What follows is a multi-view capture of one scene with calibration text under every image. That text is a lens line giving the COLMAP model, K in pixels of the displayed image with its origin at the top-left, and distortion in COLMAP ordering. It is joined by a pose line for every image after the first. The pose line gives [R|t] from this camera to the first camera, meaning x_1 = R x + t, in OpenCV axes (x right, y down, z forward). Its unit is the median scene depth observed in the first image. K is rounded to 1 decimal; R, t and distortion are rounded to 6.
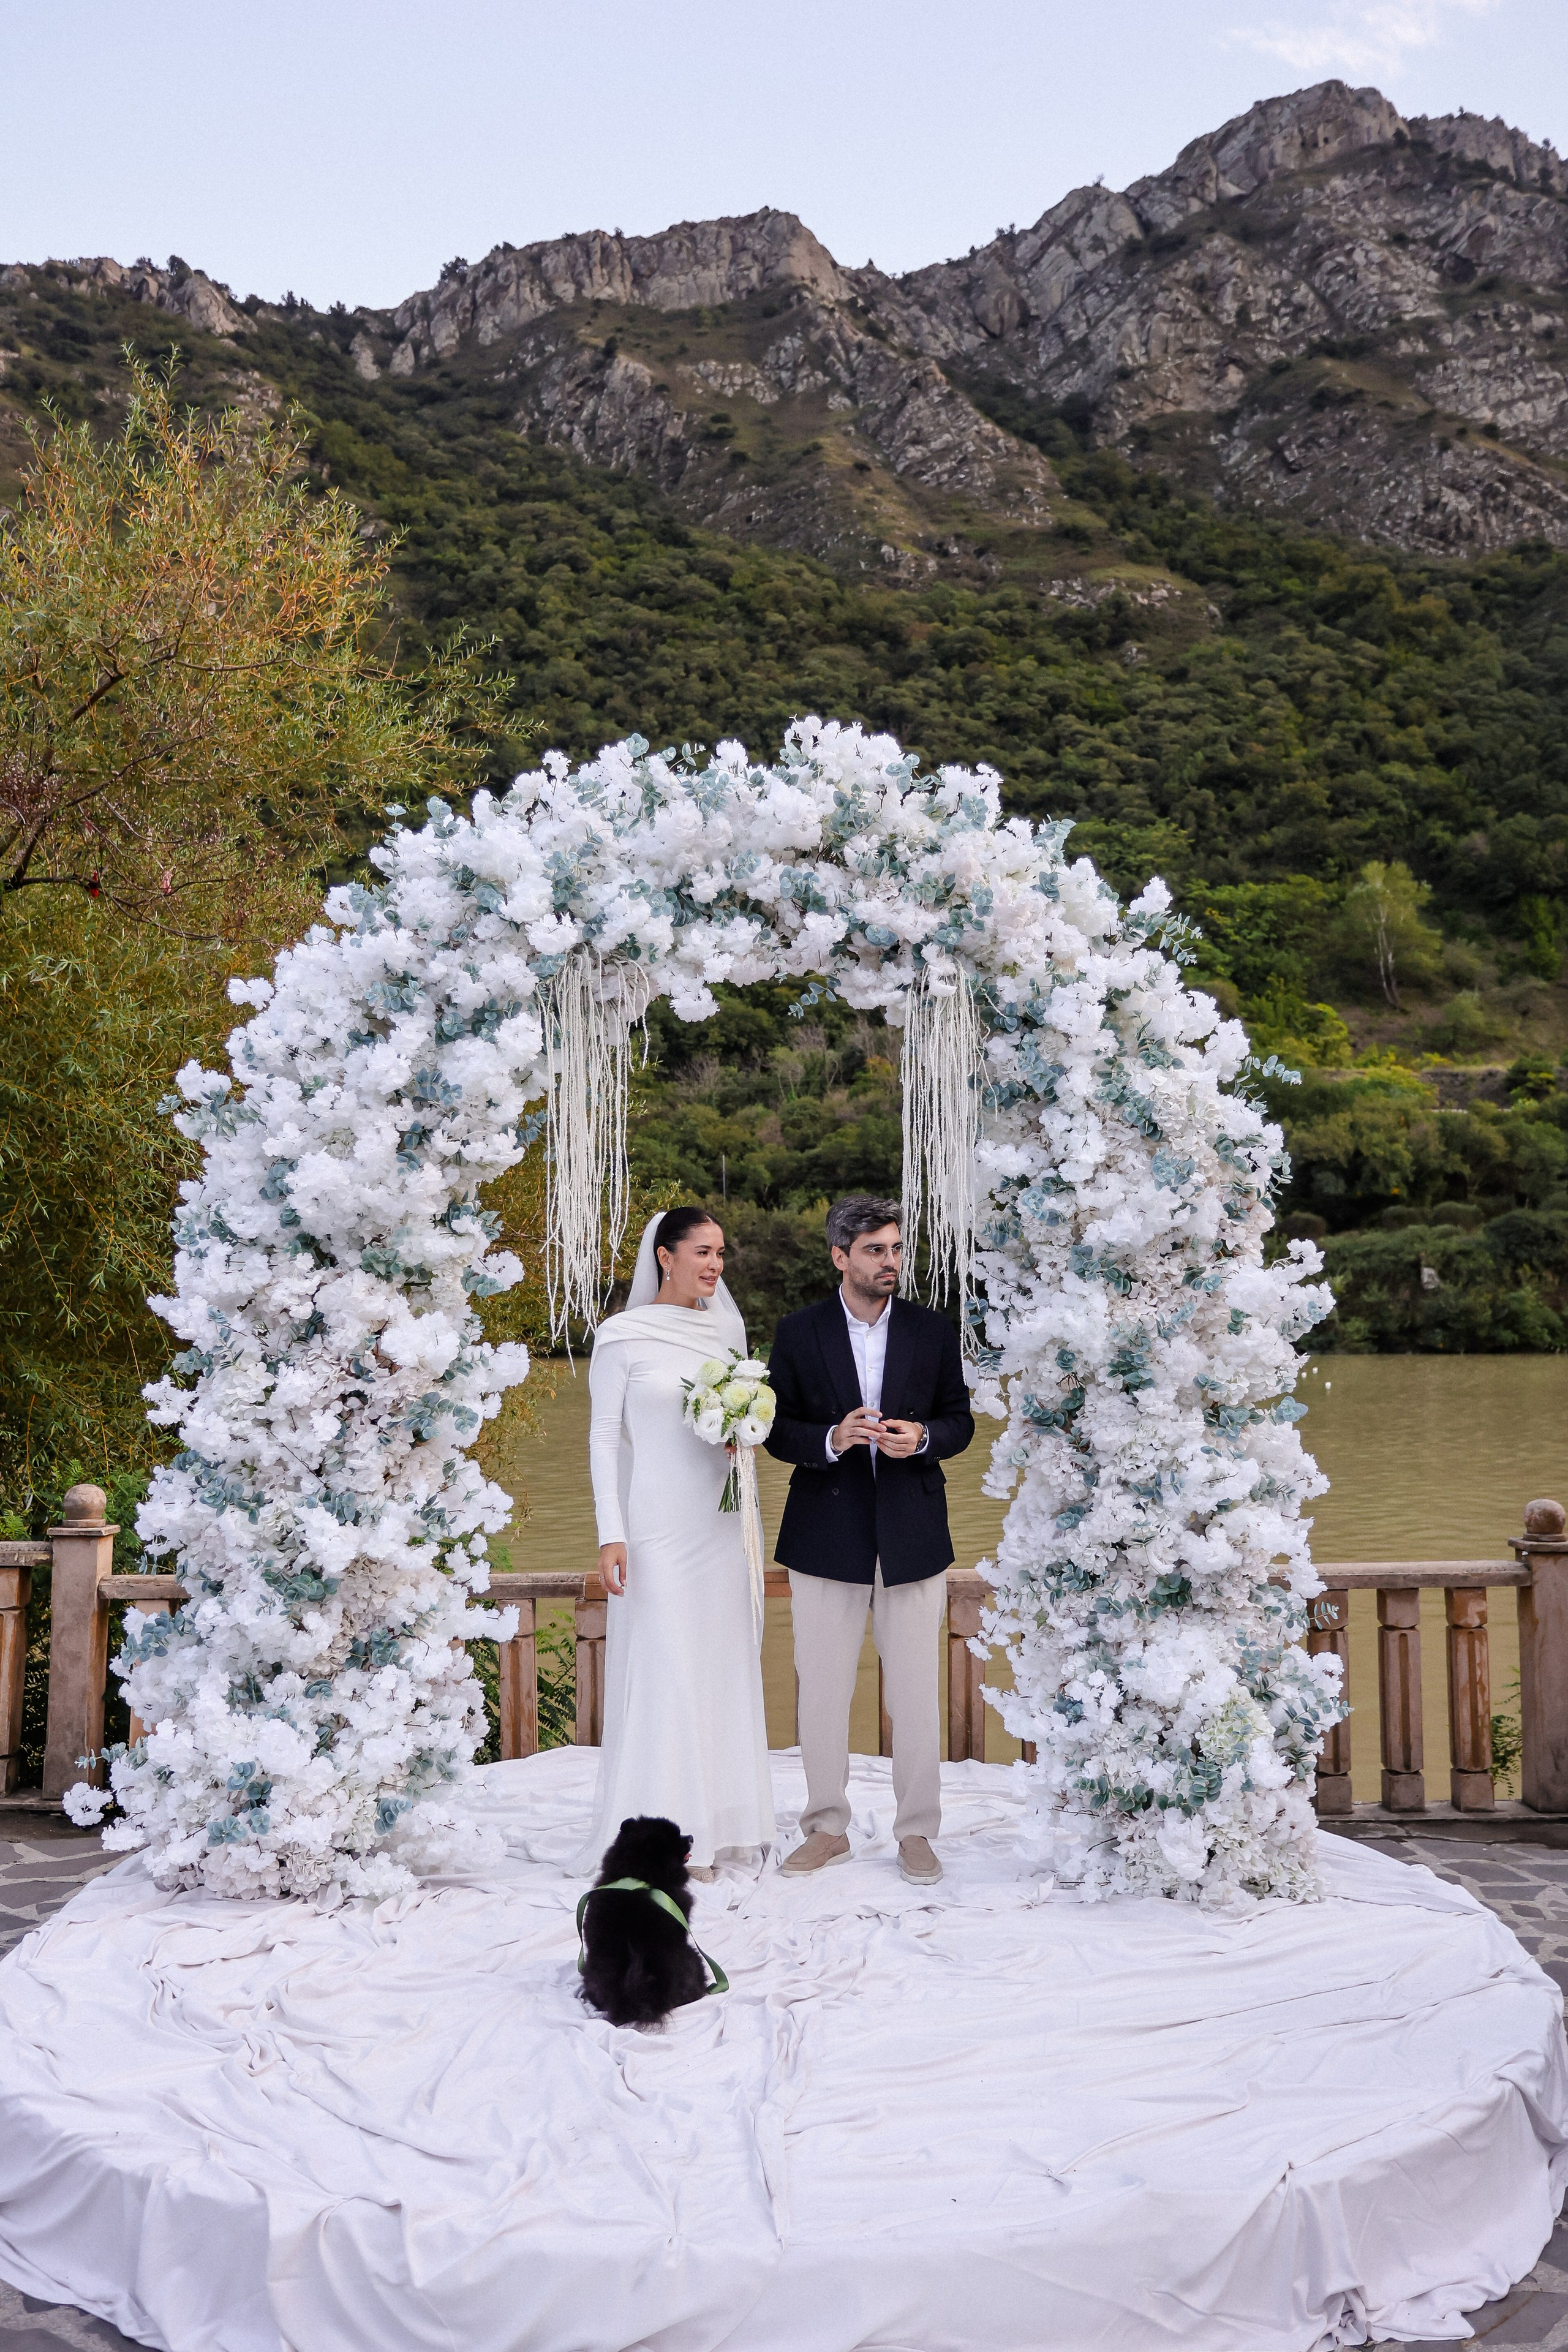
lens RADIAL K [[2034.6, 0, 812.5], [0, 2034.6, 1197.8], [0, 0, 1]] dist [-0.004890, -0.010117]
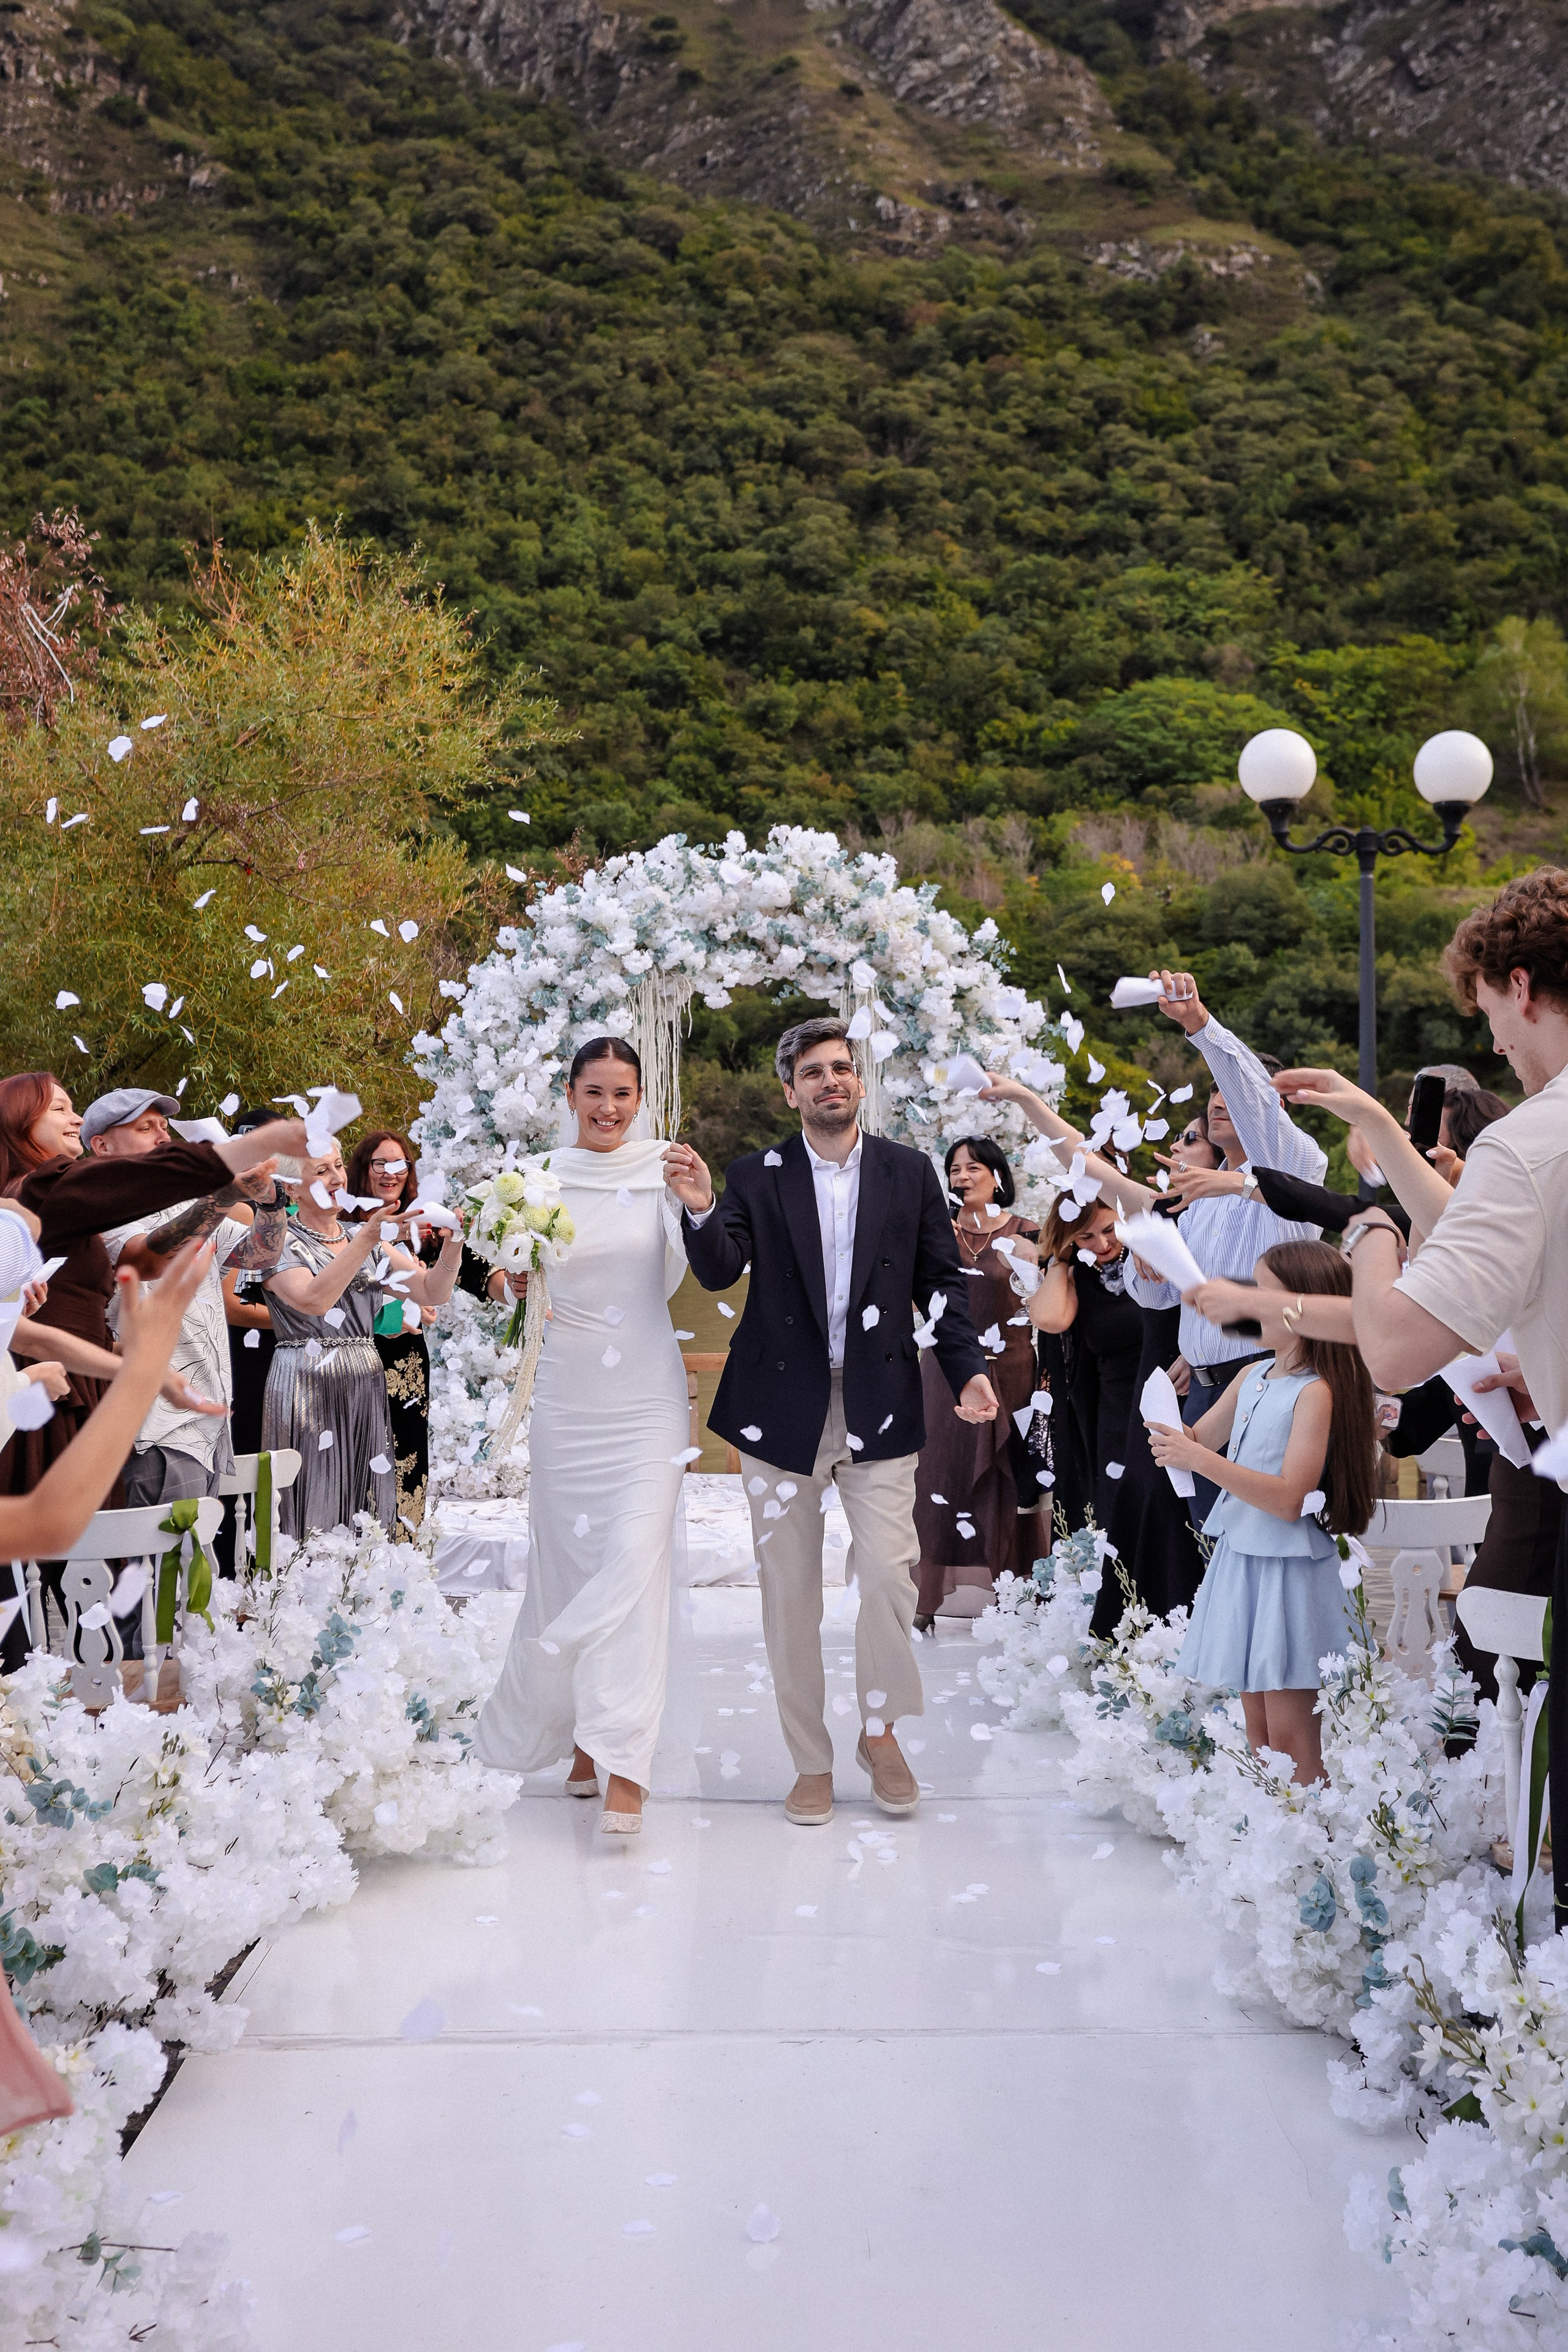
lens RADIAL K [[2582.7, 0, 794.9], [0, 2582.7, 1156.0], [0, 0, 1]] dist [0.057326, 0.000000]
pose [[0.999983, -0.005736, 0.001003, 0.004643], [0.005693, 0.999227, 0.038905, -0.046721], [-0.001226, -0.038899, 0.999242, -1.198078]]
